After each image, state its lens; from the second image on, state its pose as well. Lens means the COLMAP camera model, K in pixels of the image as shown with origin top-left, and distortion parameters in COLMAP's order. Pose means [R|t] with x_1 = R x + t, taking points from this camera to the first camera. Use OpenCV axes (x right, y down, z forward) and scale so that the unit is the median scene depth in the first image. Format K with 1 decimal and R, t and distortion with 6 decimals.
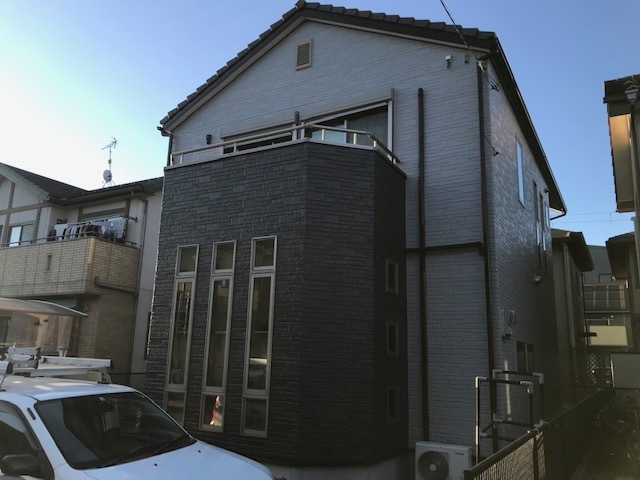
lens RADIAL K [[534.0, 0, 319.3], [0, 534.0, 243.0], [0, 0, 1]] dist [-0.014698, -0.007122]
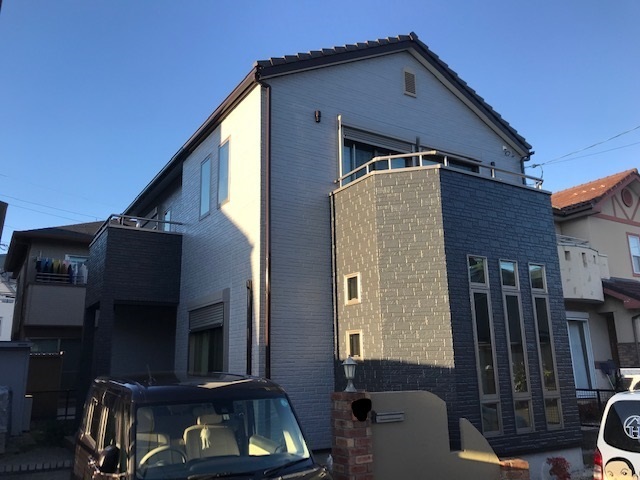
lens RADIAL K [[534.0, 0, 320.9], [0, 534.0, 237.1], [0, 0, 1]] dist [-0.014698, -0.007122]
pose [[0.474894, 0.173961, 0.862678, -1.316890], [-0.158576, 0.981138, -0.110555, 0.132650], [-0.865638, -0.084298, 0.493522, 0.791616]]
